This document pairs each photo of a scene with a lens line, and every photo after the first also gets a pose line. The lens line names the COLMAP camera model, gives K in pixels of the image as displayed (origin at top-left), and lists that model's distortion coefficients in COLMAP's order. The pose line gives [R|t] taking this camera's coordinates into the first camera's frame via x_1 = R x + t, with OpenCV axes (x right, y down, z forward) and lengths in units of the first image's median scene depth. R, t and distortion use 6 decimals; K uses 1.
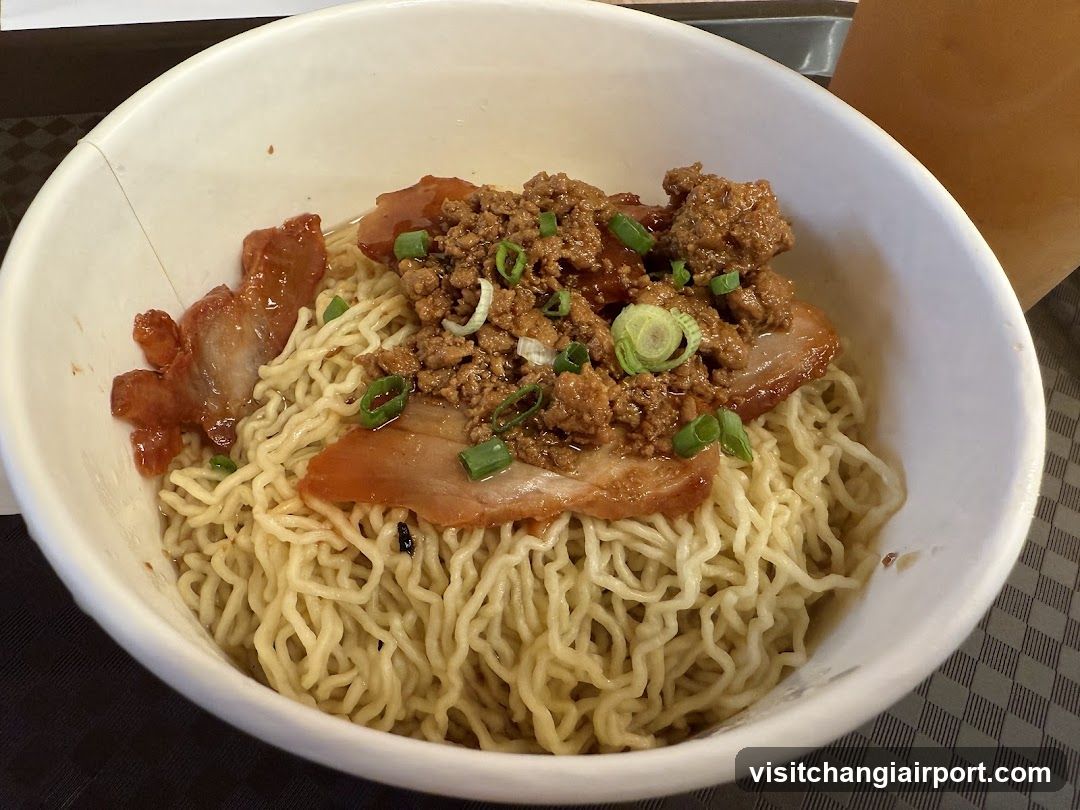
lens RADIAL K [[750.2, 0, 540.0], [0, 750.2, 405.0], [0, 0, 1]] dist [0.003146, 0.002174]
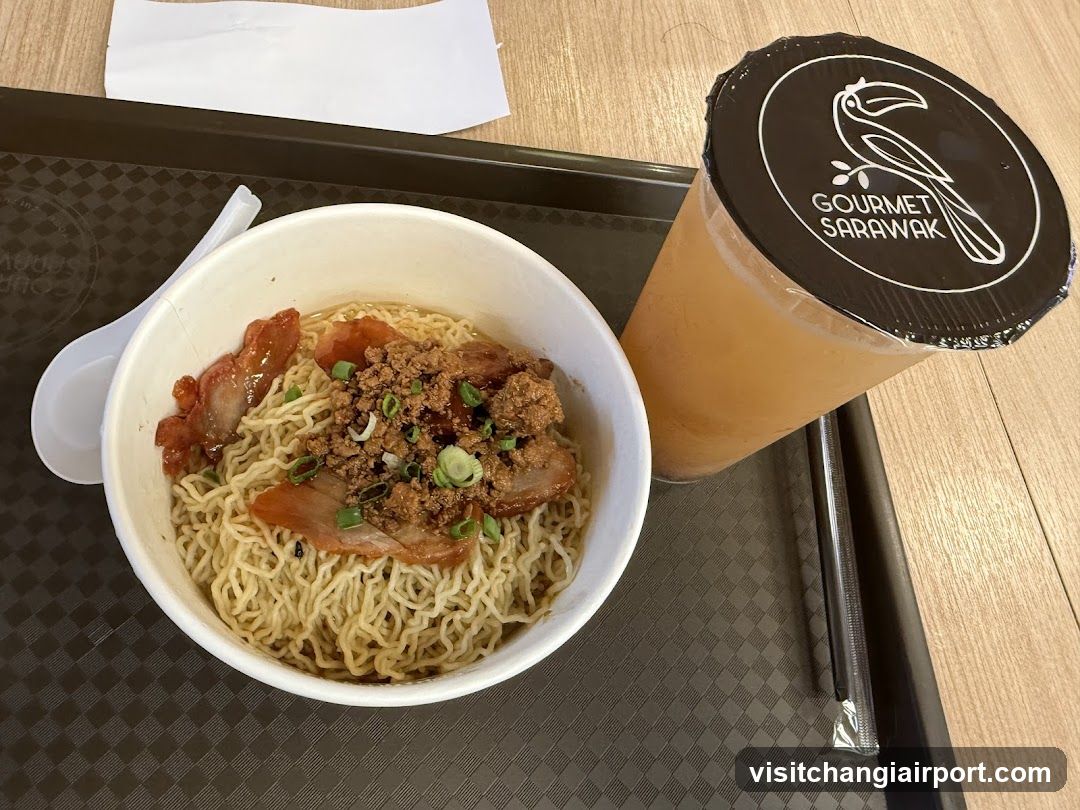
lens RADIAL K [[750.2, 0, 540.0], [0, 750.2, 405.0], [0, 0, 1]] dist [0.003146, 0.002174]
pose [[0.975914, 0.217169, 0.020727, 0.290543], [-0.217957, 0.966550, 0.135190, -0.554707], [0.009325, -0.136451, 0.990603, -0.807352]]
